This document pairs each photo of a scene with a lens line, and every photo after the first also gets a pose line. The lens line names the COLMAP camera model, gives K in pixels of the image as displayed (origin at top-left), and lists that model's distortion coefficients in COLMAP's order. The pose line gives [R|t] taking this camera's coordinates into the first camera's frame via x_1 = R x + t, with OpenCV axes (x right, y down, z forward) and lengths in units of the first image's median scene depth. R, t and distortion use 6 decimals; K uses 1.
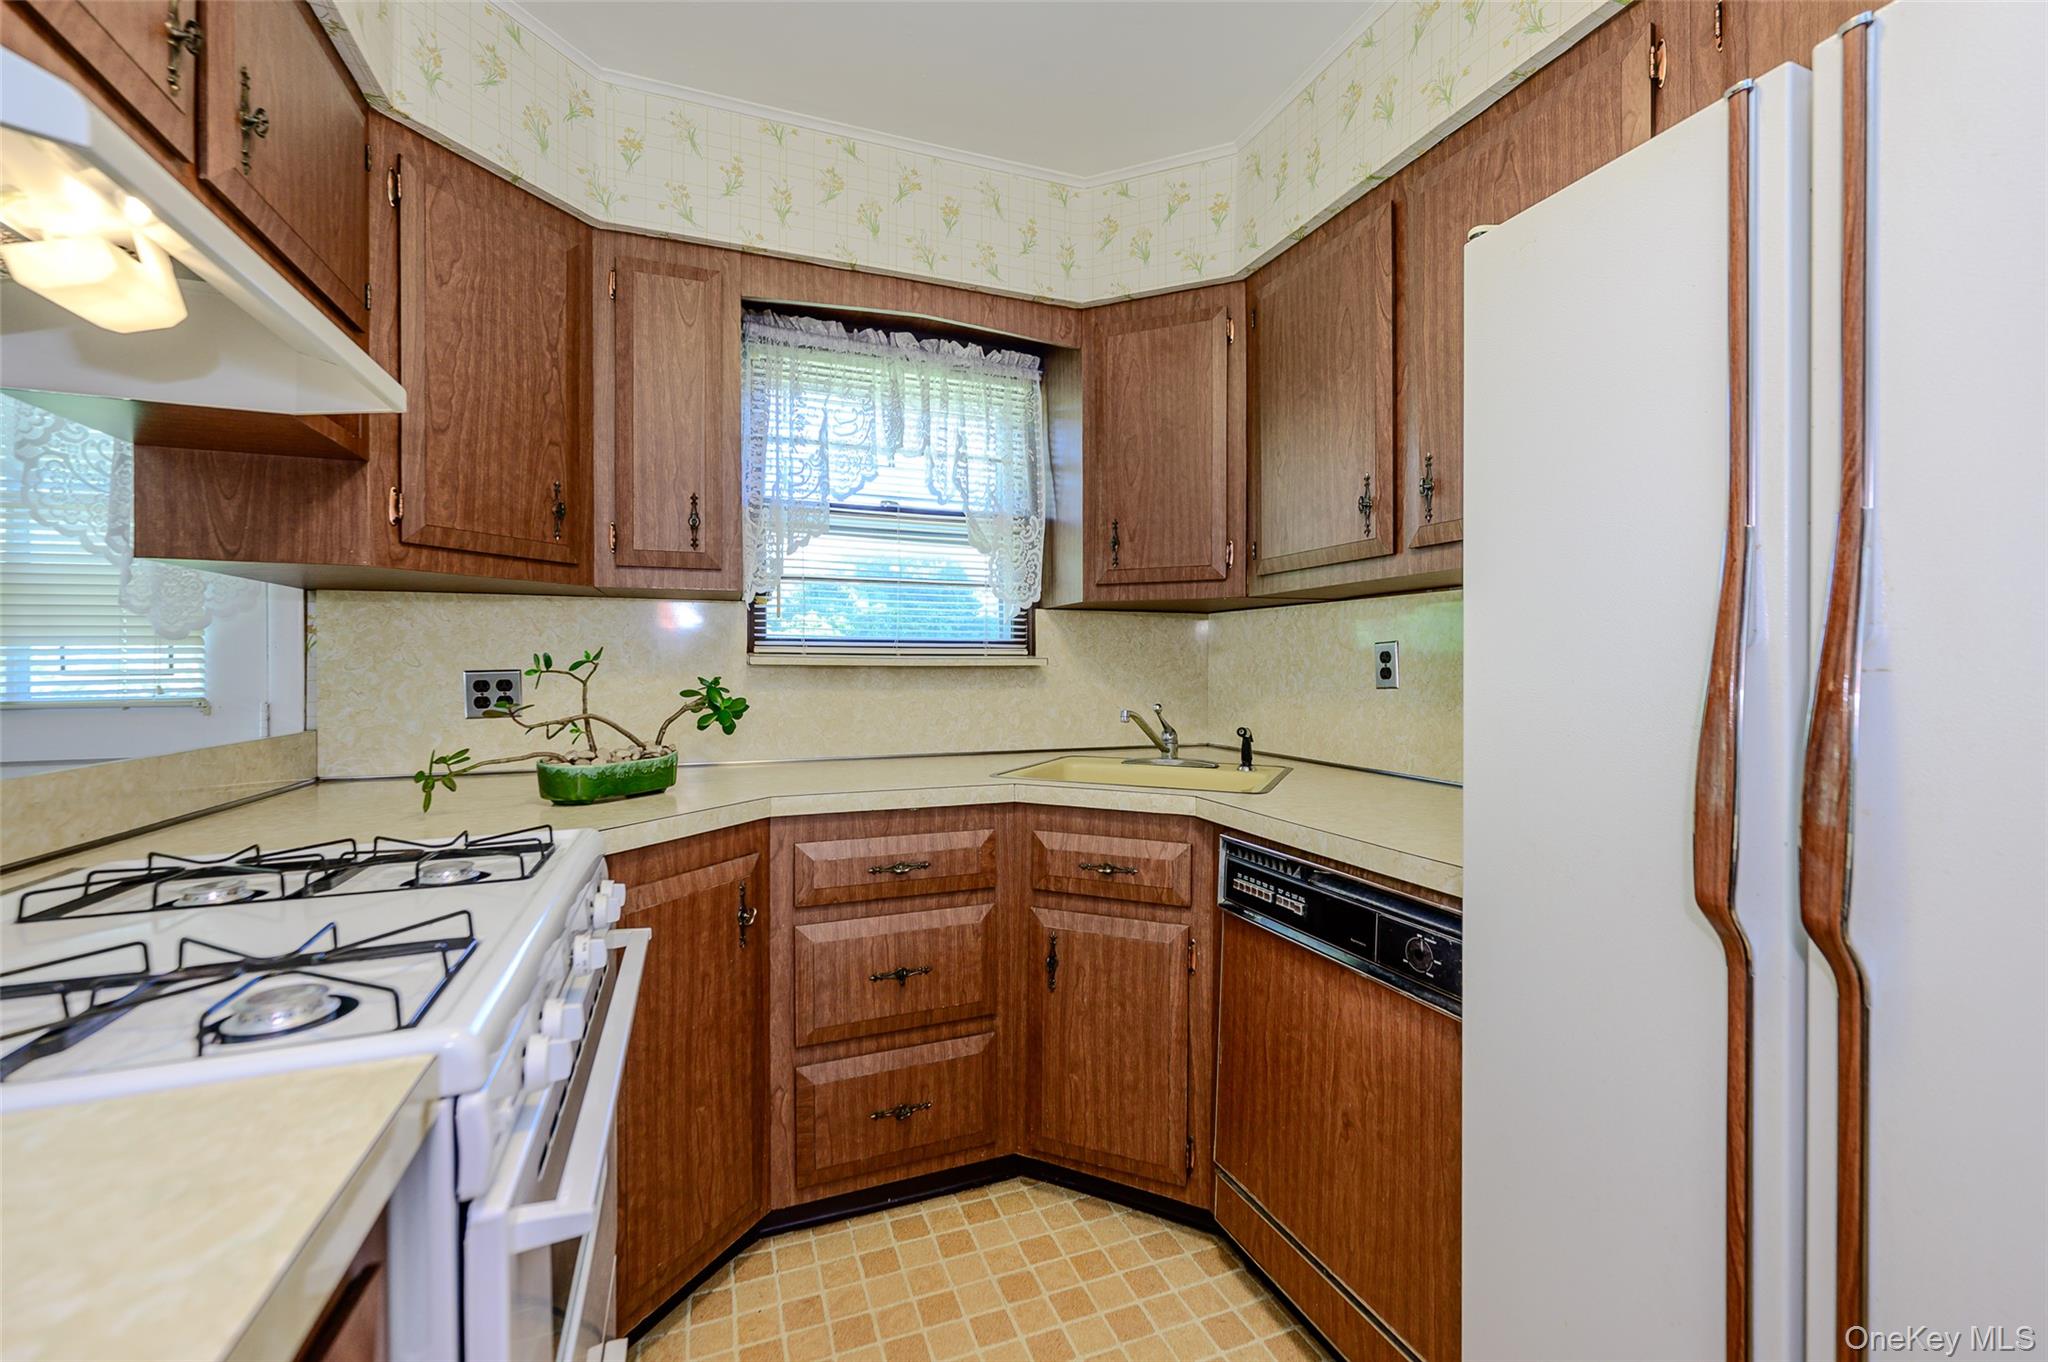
lens RADIAL K [[813.7, 0, 1018.3], [0, 813.7, 655.7], [0, 0, 1]] dist [-0.001182, -0.000158]
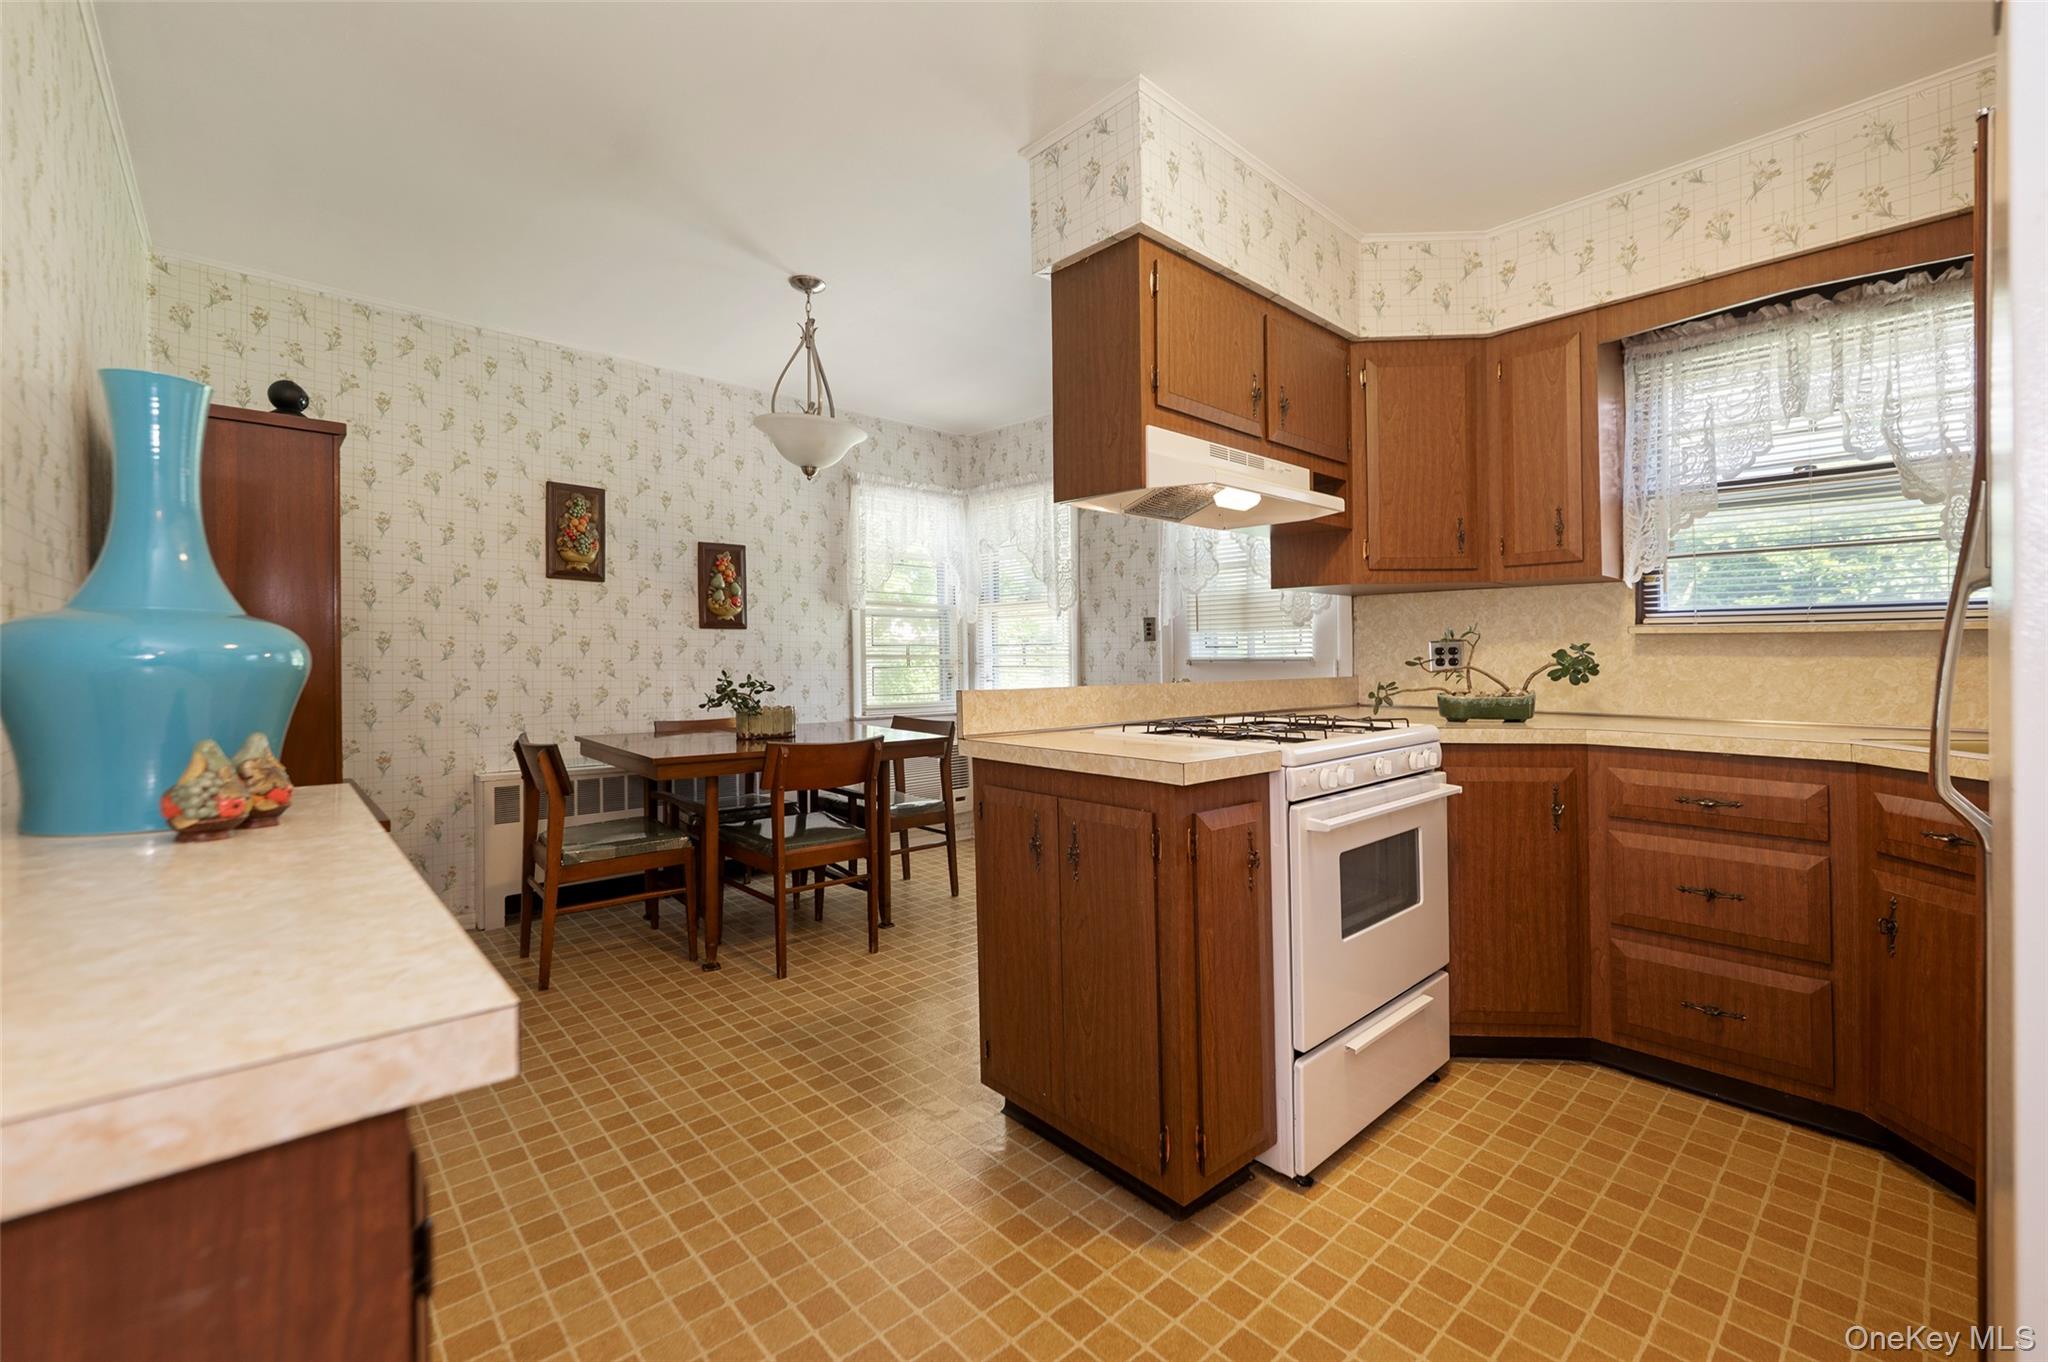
lens RADIAL K [[833.0, 0, 1030.9], [0, 833.0, 674.4], [0, 0, 1]] dist [-0.001151, -0.000238]
pose [[0.370324, 0.024072, -0.928591, 0.597576], [0.014444, 0.999394, 0.031668, 0.023251], [0.928790, -0.025140, 0.369752, -0.345655]]
